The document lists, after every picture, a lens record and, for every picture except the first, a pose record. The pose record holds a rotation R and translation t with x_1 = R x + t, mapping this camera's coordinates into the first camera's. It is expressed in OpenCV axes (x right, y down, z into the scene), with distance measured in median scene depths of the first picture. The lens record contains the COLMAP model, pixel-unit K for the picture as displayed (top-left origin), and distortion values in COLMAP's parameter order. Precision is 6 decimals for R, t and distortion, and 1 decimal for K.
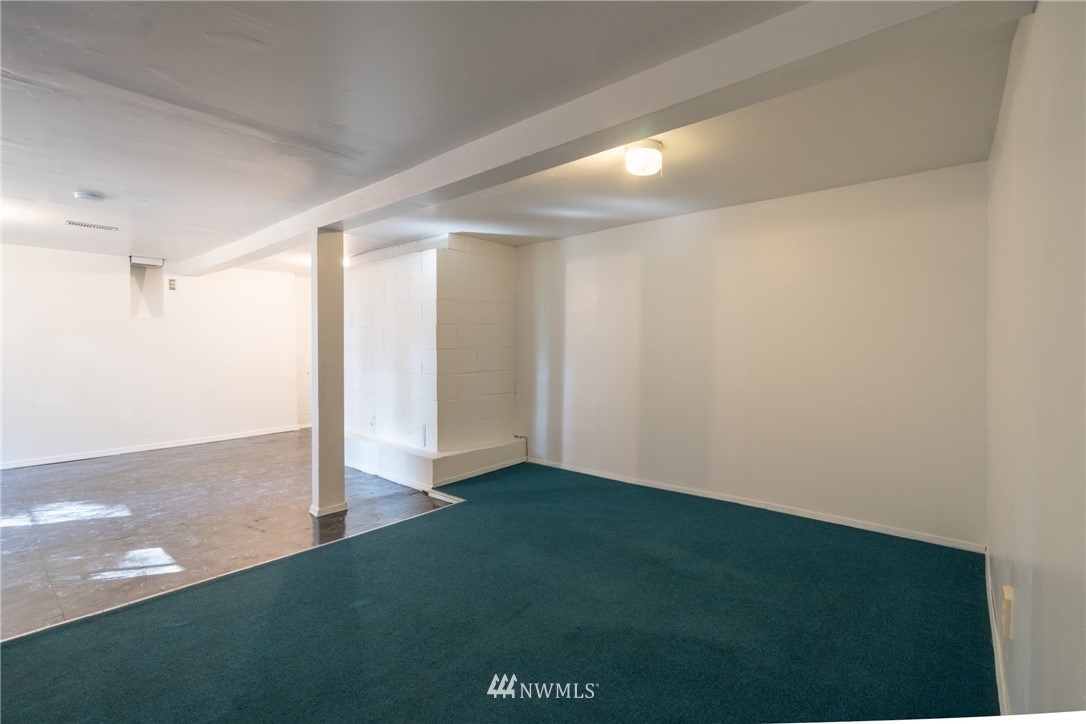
lens RADIAL K [[475.4, 0, 554.6], [0, 475.4, 354.9], [0, 0, 1]] dist [-0.002714, -0.000136]
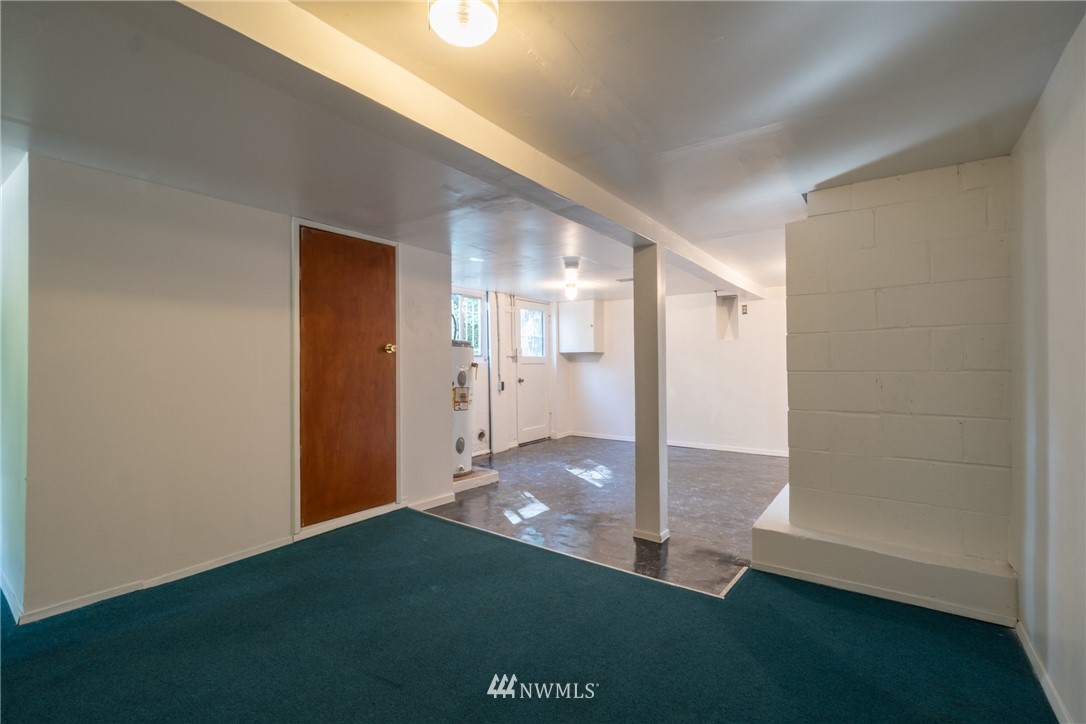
lens RADIAL K [[475.4, 0, 546.9], [0, 475.4, 359.0], [0, 0, 1]] dist [-0.002714, -0.000136]
pose [[0.078337, -0.006073, -0.996908, 0.417083], [-0.017804, 0.999813, -0.007490, -0.019054], [0.996768, 0.018336, 0.078214, 0.629766]]
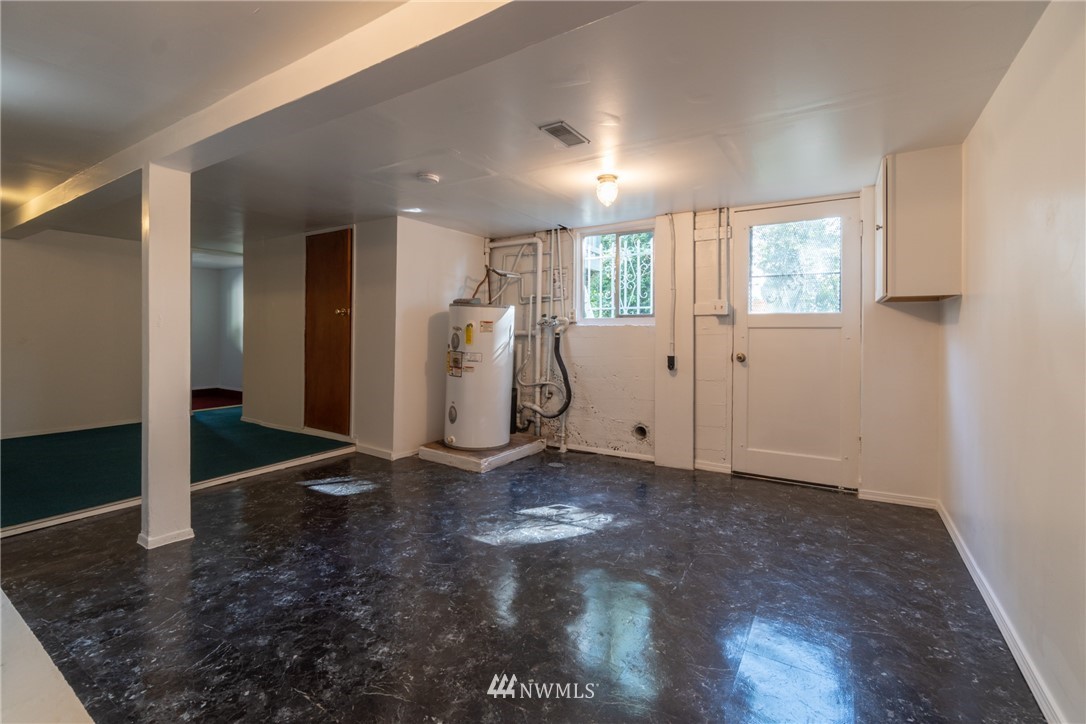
lens RADIAL K [[475.4, 0, 541.7], [0, 475.4, 336.3], [0, 0, 1]] dist [-0.002714, -0.000136]
pose [[-0.990755, -0.007024, -0.135482, -0.848797], [-0.010716, 0.999590, 0.026539, -0.016765], [0.135240, 0.027746, -0.990424, 1.606364]]
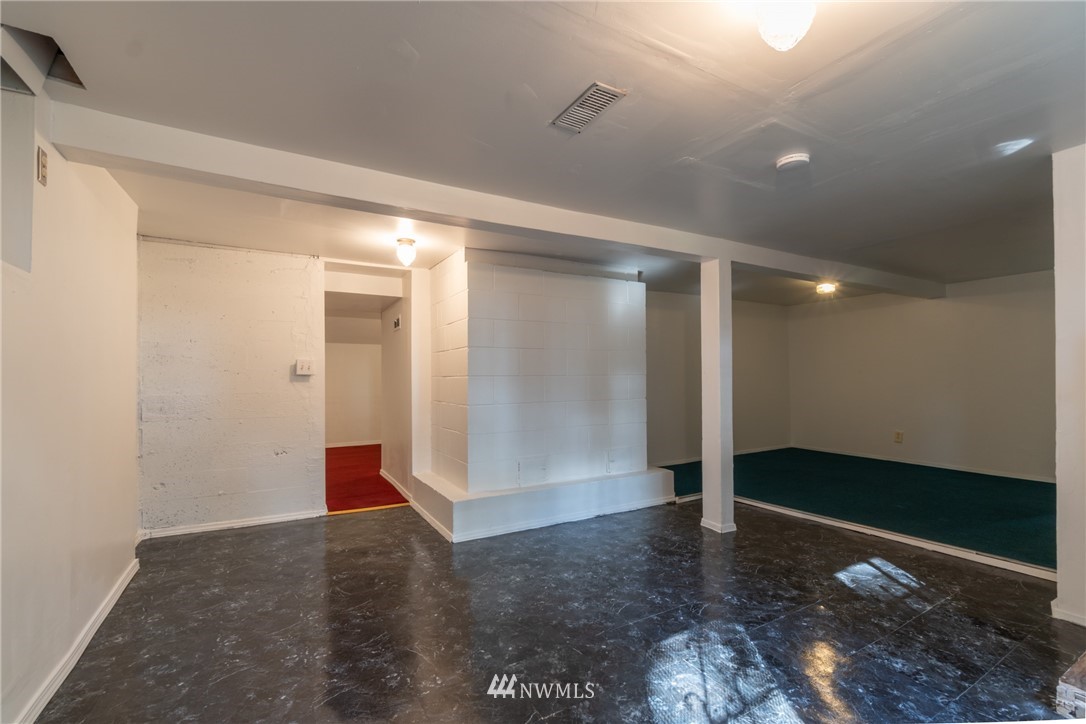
lens RADIAL K [[475.4, 0, 541.6], [0, 475.4, 371.6], [0, 0, 1]] dist [-0.002714, -0.000136]
pose [[0.350431, 0.012877, 0.936500, -1.409686], [0.028141, 0.999309, -0.024271, 0.000370], [-0.936166, 0.034859, 0.349826, 0.872962]]
